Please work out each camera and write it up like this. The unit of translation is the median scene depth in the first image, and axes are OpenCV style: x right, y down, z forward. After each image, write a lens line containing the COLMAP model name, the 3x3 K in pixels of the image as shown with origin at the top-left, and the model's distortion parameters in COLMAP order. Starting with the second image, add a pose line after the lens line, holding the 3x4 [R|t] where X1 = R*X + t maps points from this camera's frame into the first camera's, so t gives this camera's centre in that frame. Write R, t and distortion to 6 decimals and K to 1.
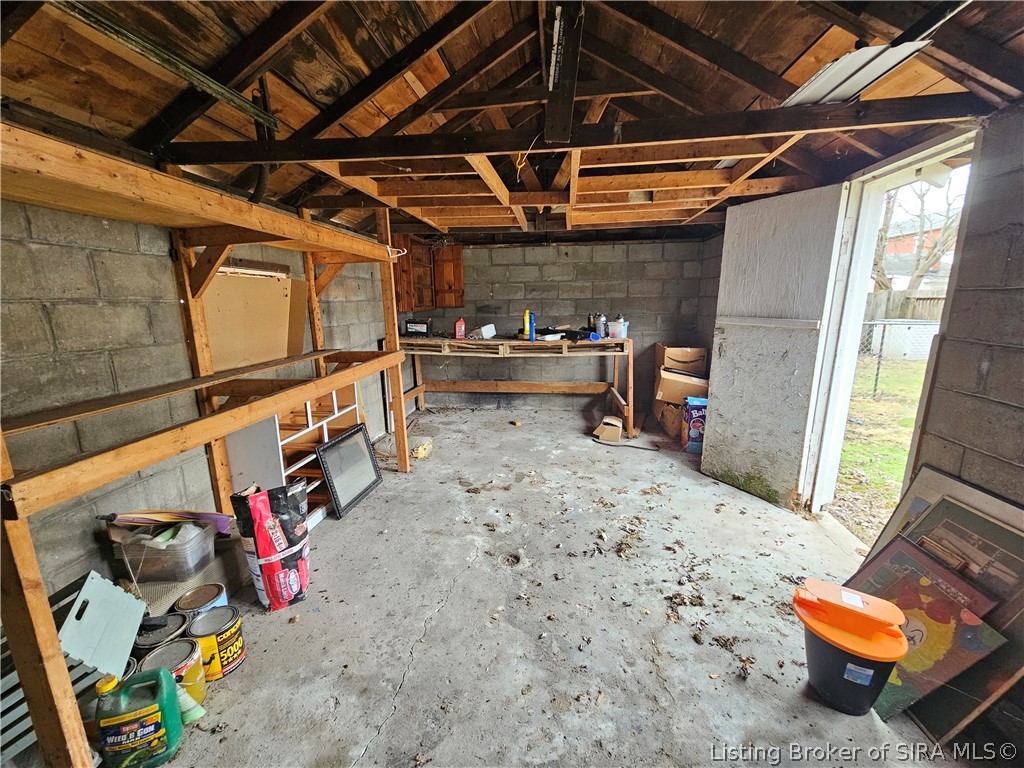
lens RADIAL K [[420.2, 0, 510.9], [0, 420.2, 388.4], [0, 0, 1]] dist [0.003281, -0.000455]
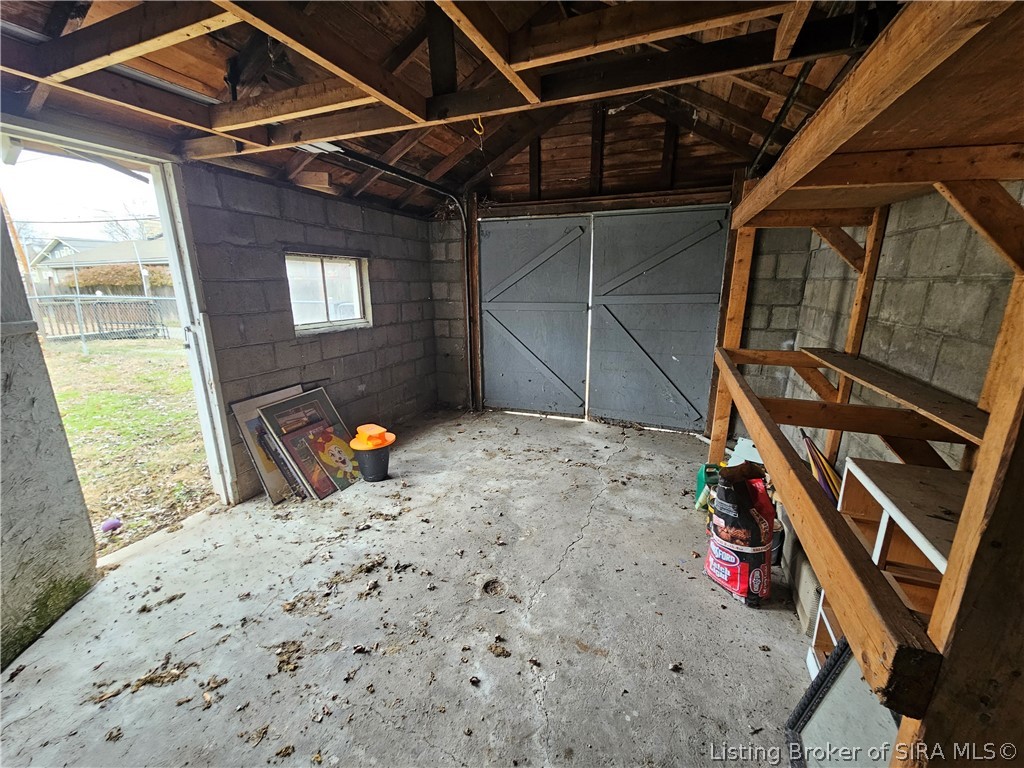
lens RADIAL K [[420.2, 0, 512.4], [0, 420.2, 386.6], [0, 0, 1]] dist [0.003281, -0.000455]
pose [[-0.968519, -0.046963, 0.244470, -0.259535], [0.063966, 0.902122, 0.426712, -0.374944], [-0.240581, 0.428917, -0.870719, 1.778556]]
